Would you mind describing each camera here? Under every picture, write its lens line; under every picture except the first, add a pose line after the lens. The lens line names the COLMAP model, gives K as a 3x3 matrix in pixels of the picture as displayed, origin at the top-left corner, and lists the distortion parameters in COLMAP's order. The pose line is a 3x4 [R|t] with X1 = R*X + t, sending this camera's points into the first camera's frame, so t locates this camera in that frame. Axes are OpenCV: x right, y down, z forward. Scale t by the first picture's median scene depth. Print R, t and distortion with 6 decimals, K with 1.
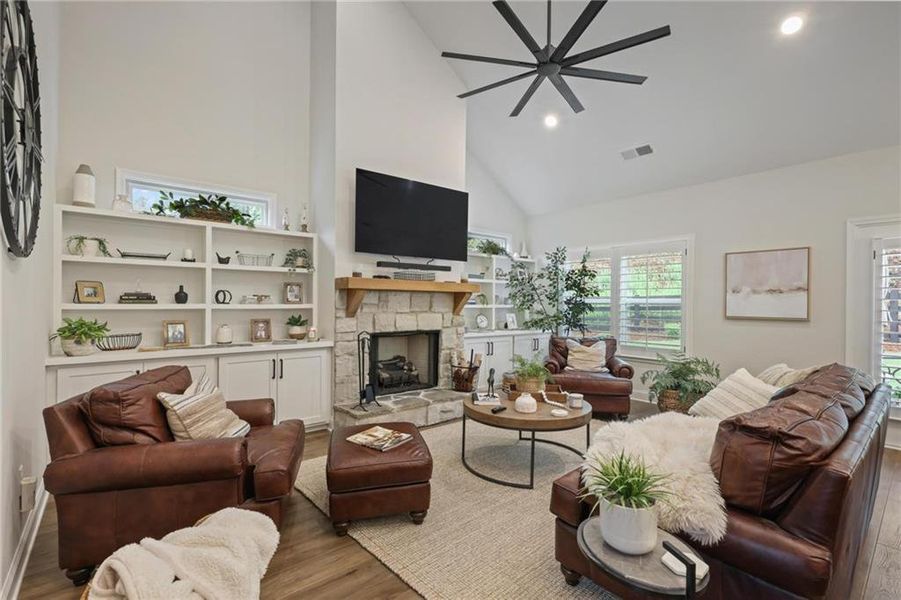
lens RADIAL K [[409.5, 0, 450.5], [0, 409.5, 300.0], [0, 0, 1]] dist [0.002711, 0.000059]
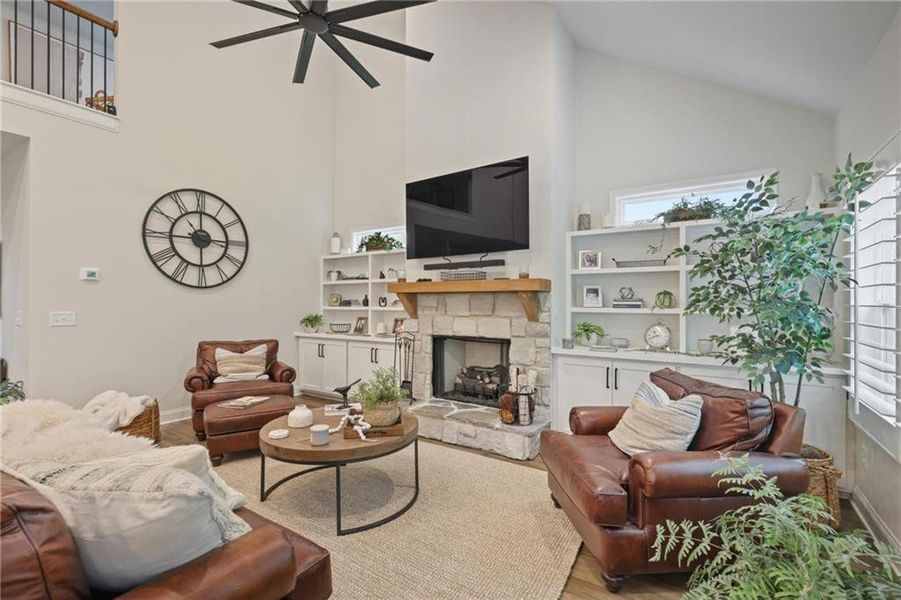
lens RADIAL K [[409.5, 0, 450.5], [0, 409.5, 300.0], [0, 0, 1]] dist [0.002711, 0.000059]
pose [[0.281918, -0.017381, -0.959281, 0.837425], [0.006532, 0.999848, -0.016196, 0.010401], [0.959416, -0.001700, 0.281988, 0.782480]]
